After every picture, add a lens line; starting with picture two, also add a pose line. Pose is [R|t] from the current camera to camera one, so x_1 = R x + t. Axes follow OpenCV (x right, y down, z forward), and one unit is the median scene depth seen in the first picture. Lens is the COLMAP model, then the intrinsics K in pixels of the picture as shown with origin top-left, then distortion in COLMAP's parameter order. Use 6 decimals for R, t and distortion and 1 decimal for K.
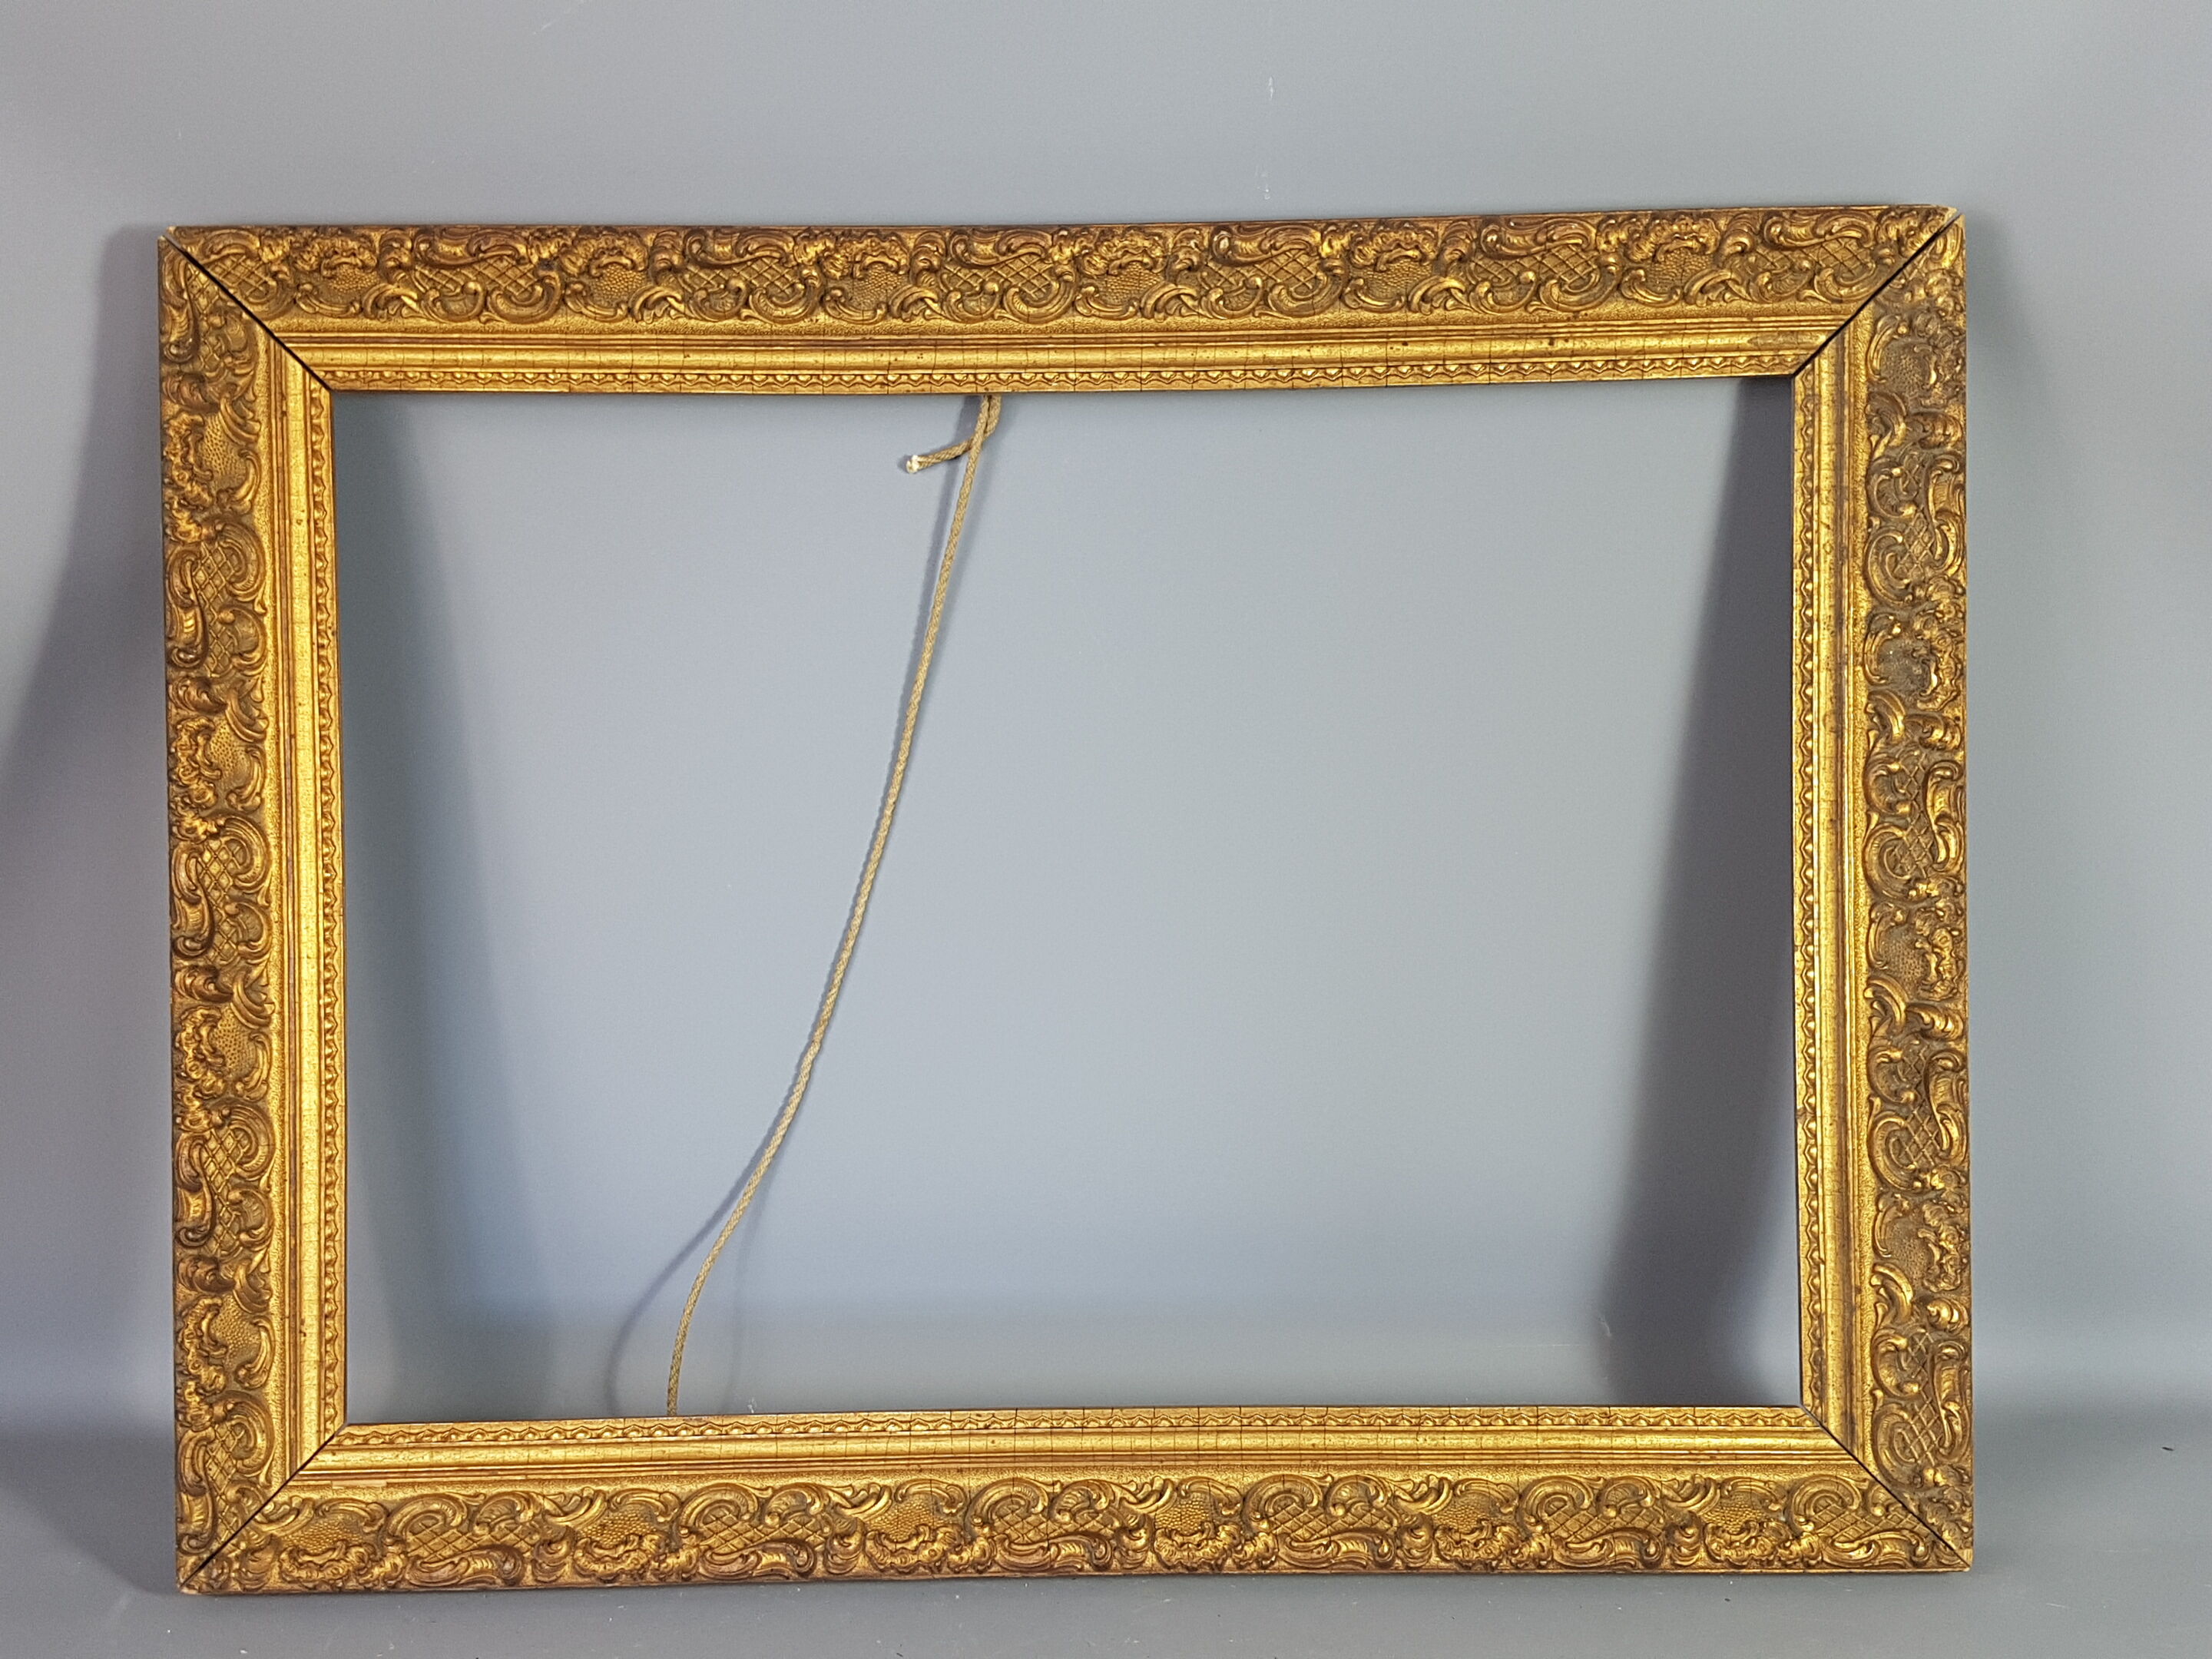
lens RADIAL K [[2287.3, 0, 1060.6], [0, 2287.3, 895.8], [0, 0, 1]] dist [0.352045, -0.814665]
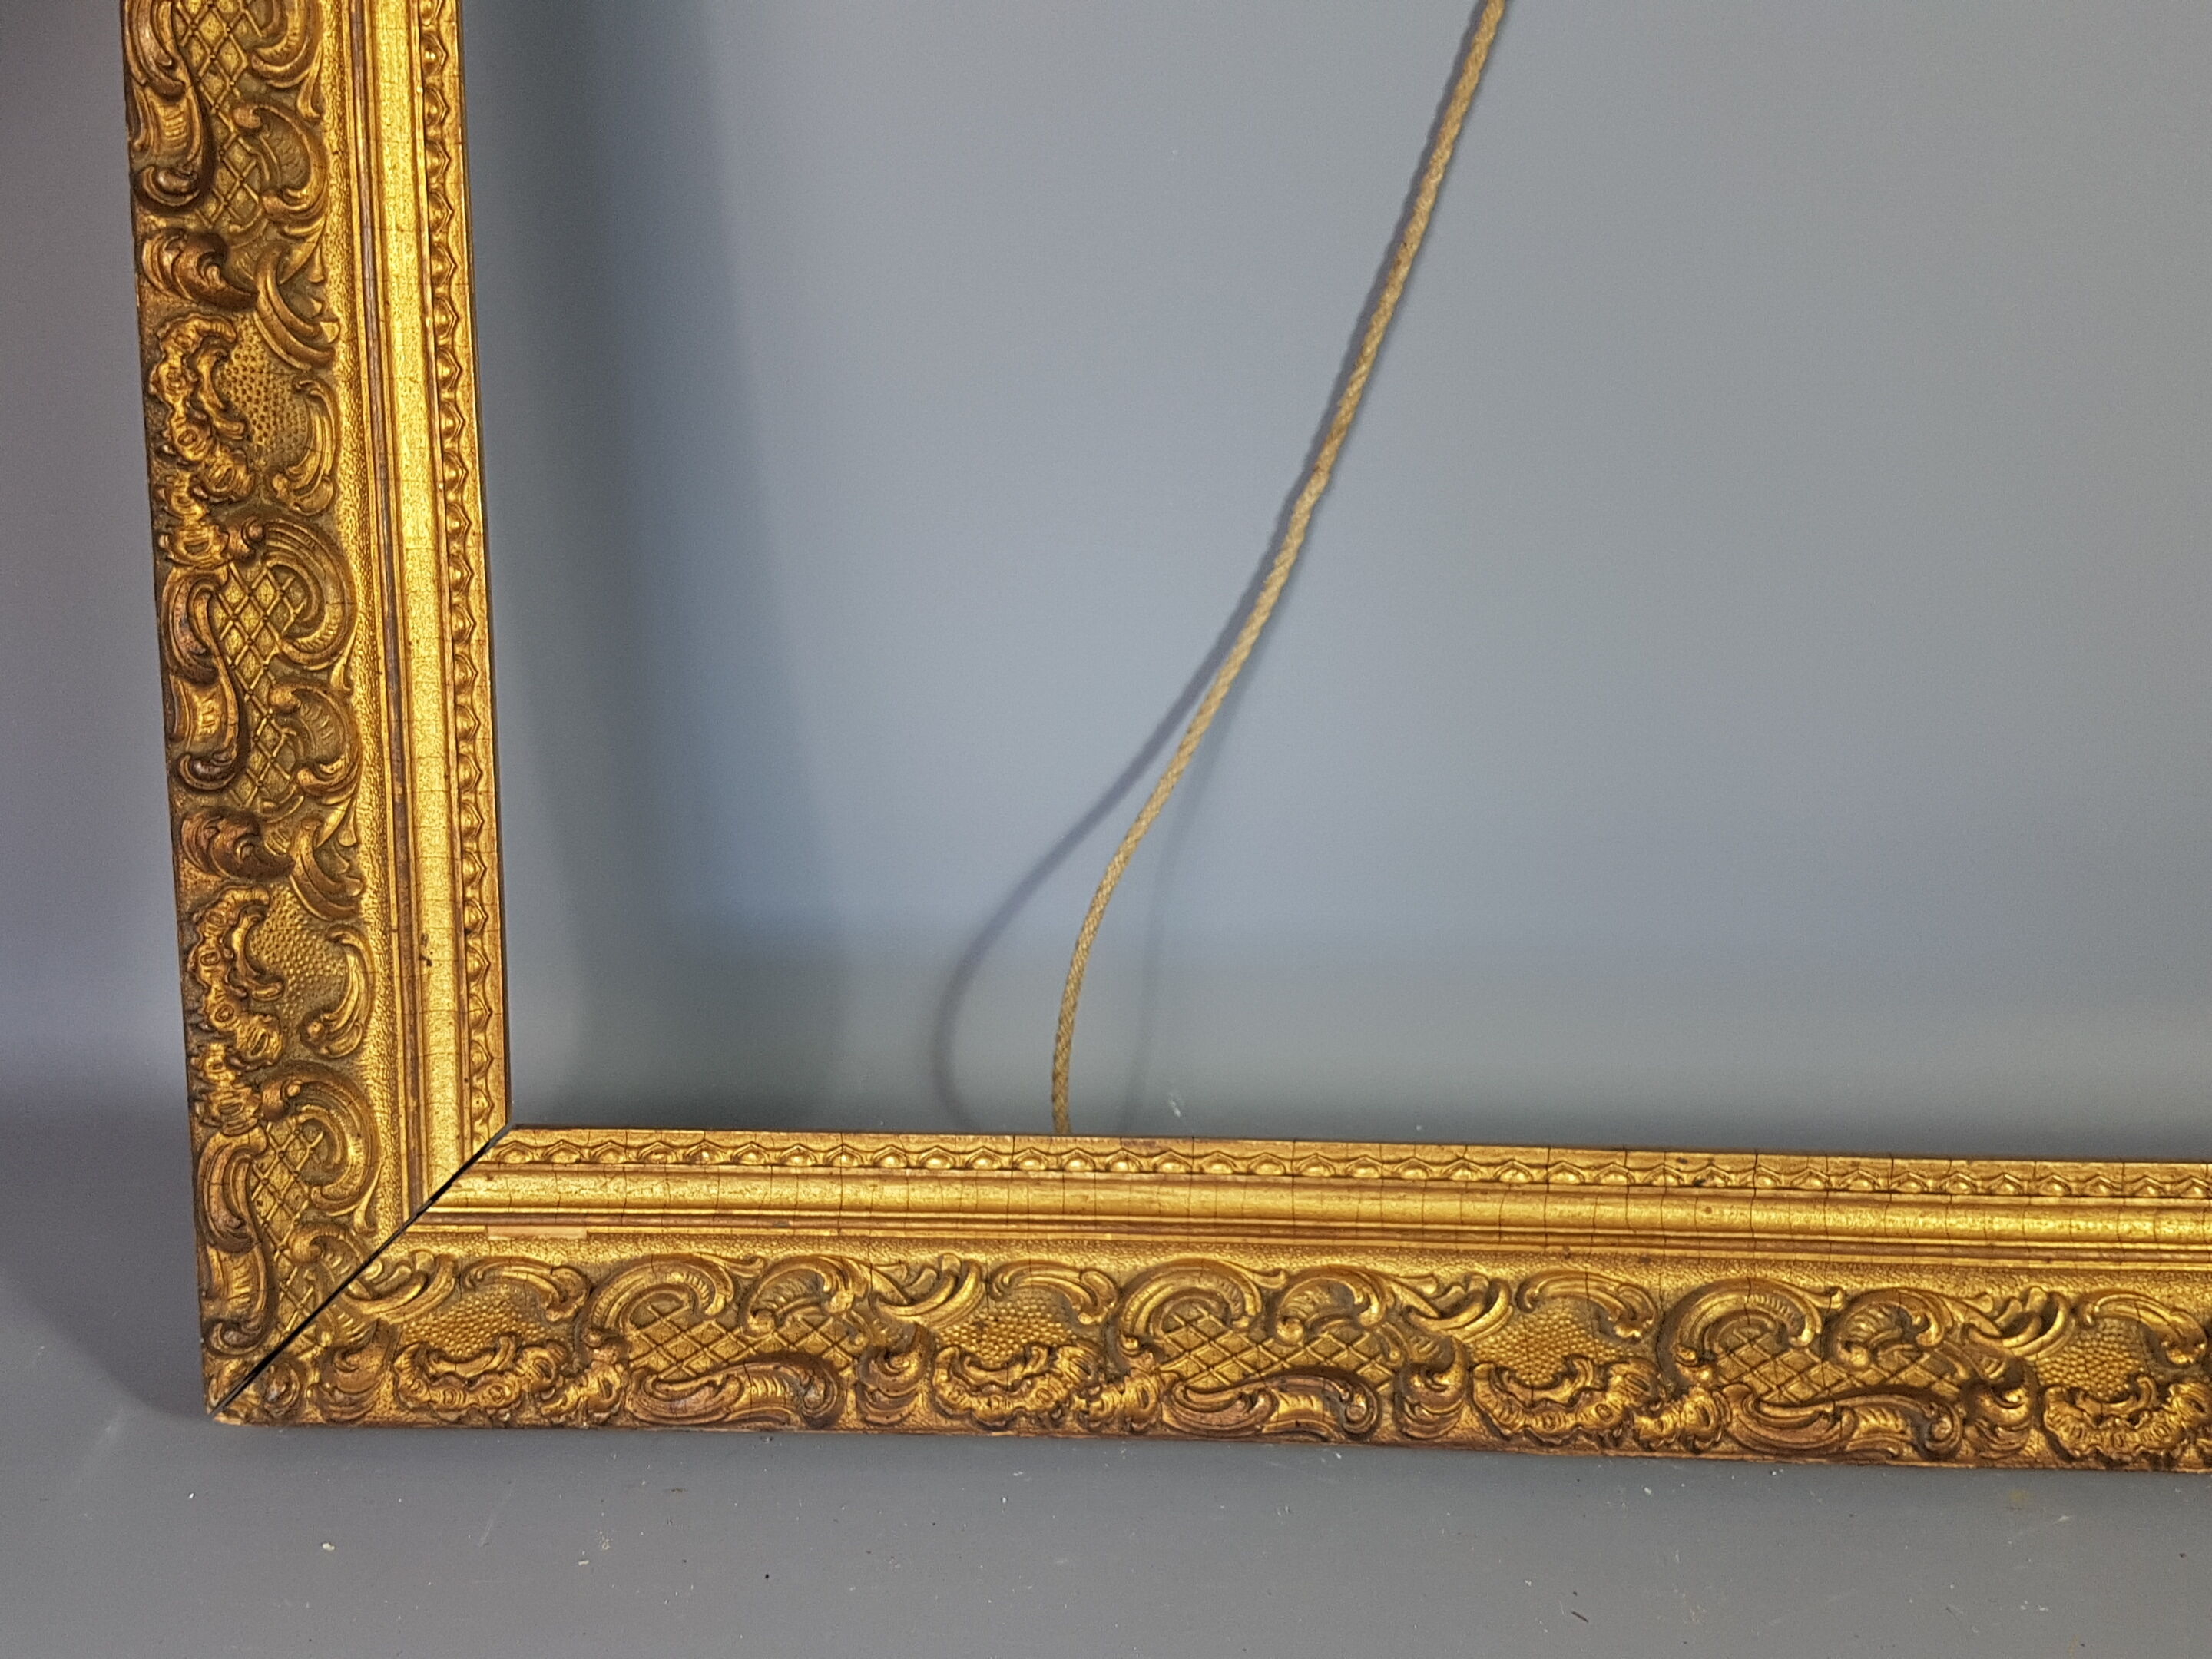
lens RADIAL K [[2287.3, 0, 1060.6], [0, 2287.3, 895.8], [0, 0, 1]] dist [0.352045, -0.814665]
pose [[0.998637, 0.024872, -0.045880, -0.153688], [-0.017084, 0.986490, 0.162930, 0.082407], [0.049312, -0.161924, 0.985570, 0.489825]]
